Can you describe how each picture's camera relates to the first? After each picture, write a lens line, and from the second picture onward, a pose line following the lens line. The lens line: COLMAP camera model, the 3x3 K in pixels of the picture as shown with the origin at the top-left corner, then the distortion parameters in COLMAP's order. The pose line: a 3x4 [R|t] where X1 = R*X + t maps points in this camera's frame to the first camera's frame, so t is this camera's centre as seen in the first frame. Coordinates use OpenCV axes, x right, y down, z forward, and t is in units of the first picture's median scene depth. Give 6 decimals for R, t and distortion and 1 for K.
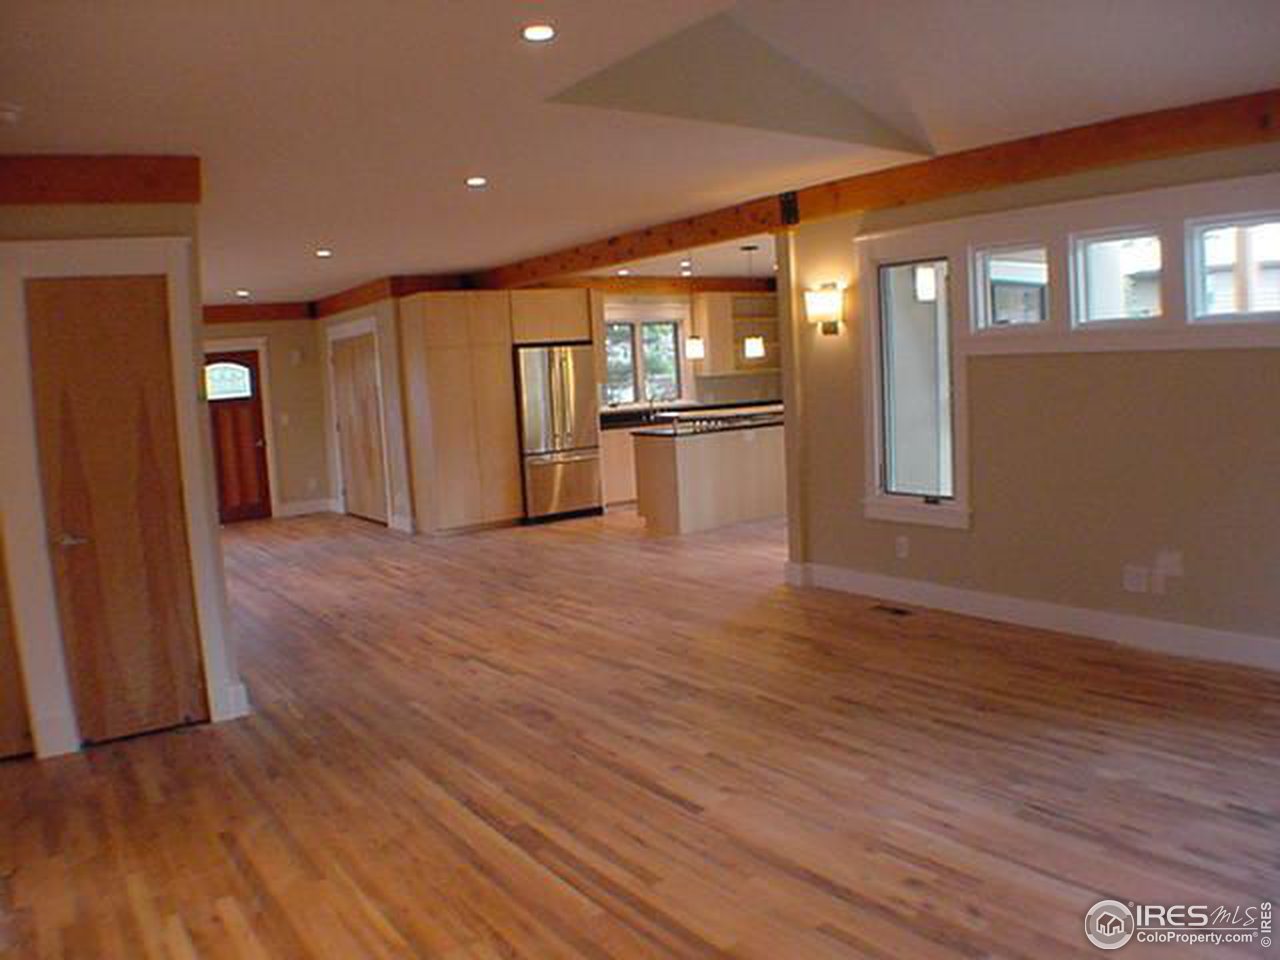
lens RADIAL K [[978.1, 0, 645.8], [0, 978.1, 483.7], [0, 0, 1]] dist [-0.242883, 0.090853]
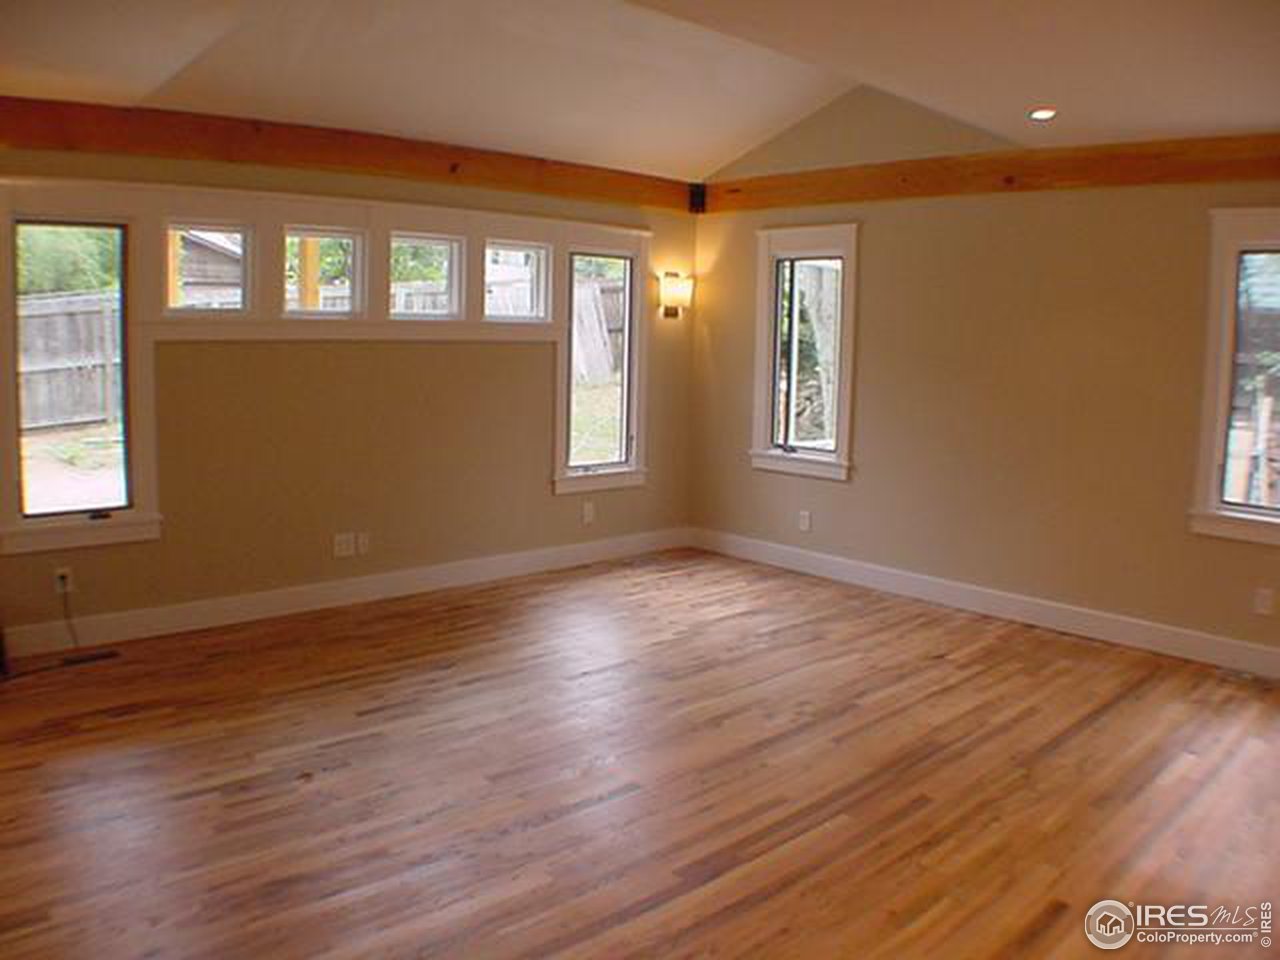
lens RADIAL K [[978.1, 0, 645.8], [0, 978.1, 483.7], [0, 0, 1]] dist [-0.242883, 0.090853]
pose [[-0.113835, -0.085394, 0.989823, -0.666006], [0.100180, 0.990235, 0.096950, -0.047427], [-0.988436, 0.110197, -0.104169, 0.776462]]
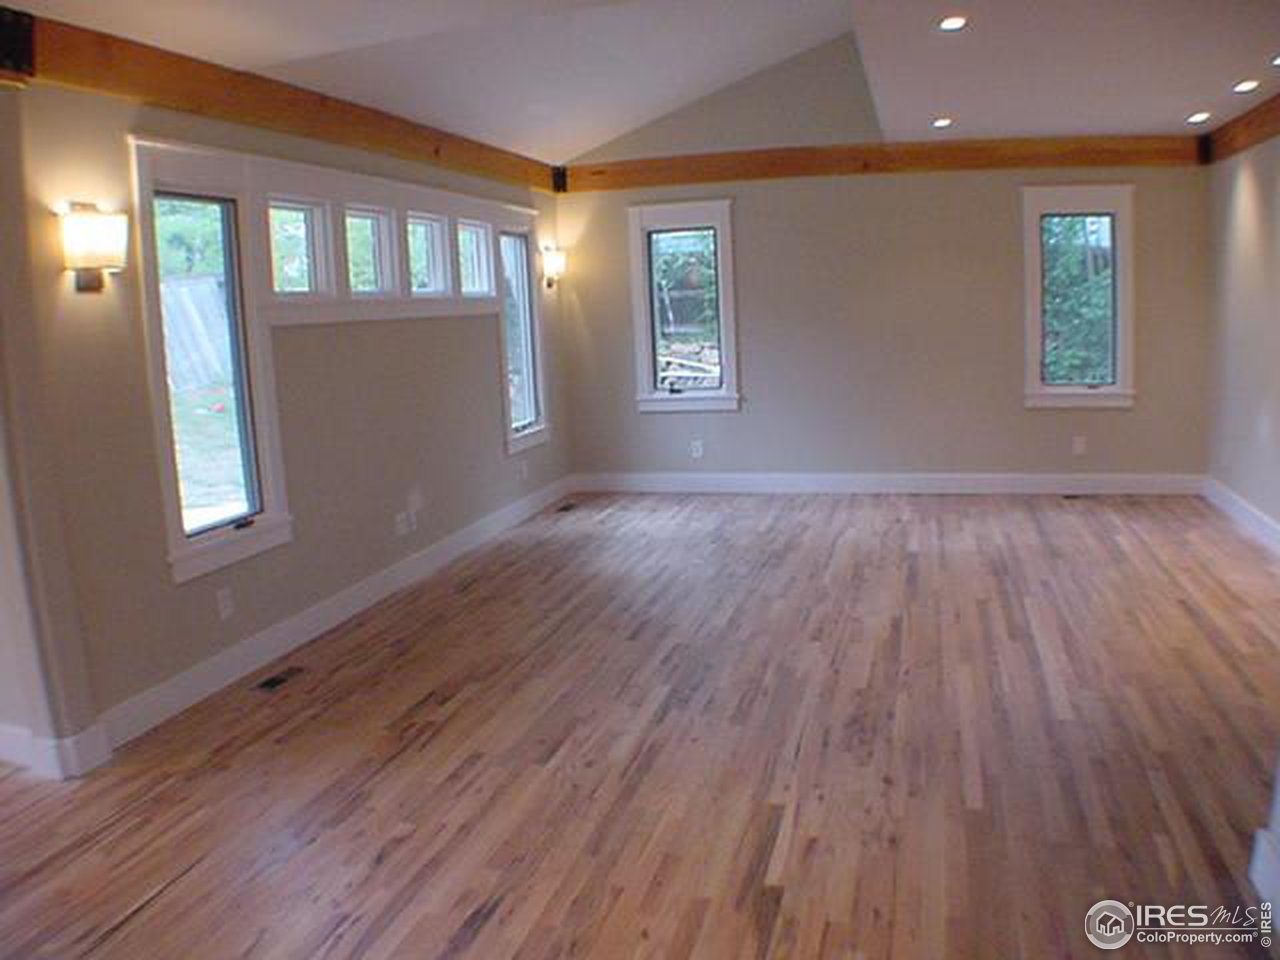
lens RADIAL K [[978.1, 0, 645.8], [0, 978.1, 483.7], [0, 0, 1]] dist [-0.242883, 0.090853]
pose [[-0.610514, -0.053299, 0.790210, -0.586158], [0.172688, 0.964770, 0.198491, -0.129148], [-0.772950, 0.257641, -0.579801, 1.484291]]
